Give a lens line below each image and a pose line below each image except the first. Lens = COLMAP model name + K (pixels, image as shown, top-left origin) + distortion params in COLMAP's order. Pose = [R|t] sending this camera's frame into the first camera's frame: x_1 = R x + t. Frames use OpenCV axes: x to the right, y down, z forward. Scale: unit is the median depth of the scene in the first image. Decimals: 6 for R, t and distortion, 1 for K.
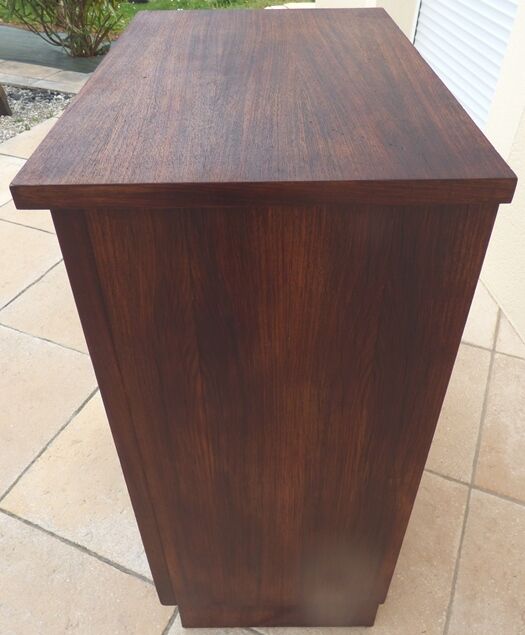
lens RADIAL K [[581.0, 0, 266.3], [0, 581.0, 321.5], [0, 0, 1]] dist [-0.006030, 0.000000]
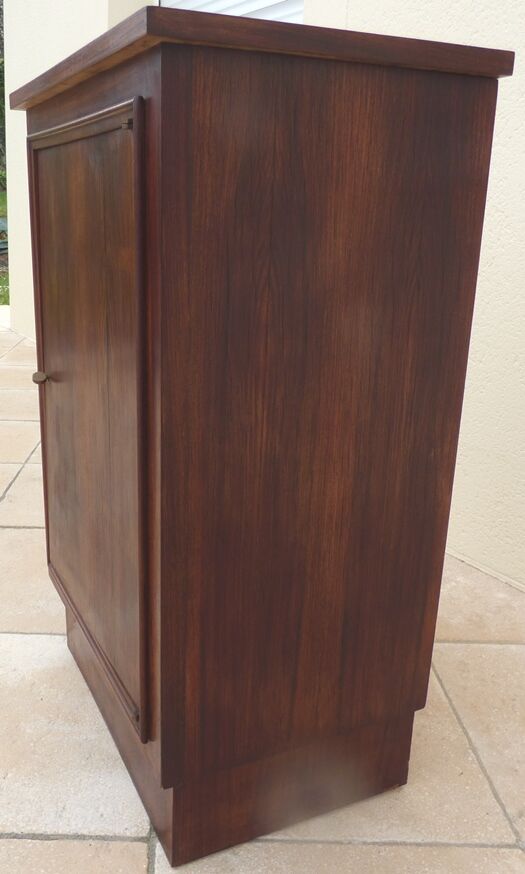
lens RADIAL K [[789.6, 0, 256.3], [0, 789.6, 435.7], [0, 0, 1]] dist [-0.015787, -0.002375]
pose [[0.894293, -0.109851, 0.433789, -0.676476], [0.265419, 0.910680, -0.316567, 0.673256], [-0.360267, 0.398239, 0.843571, 0.042562]]
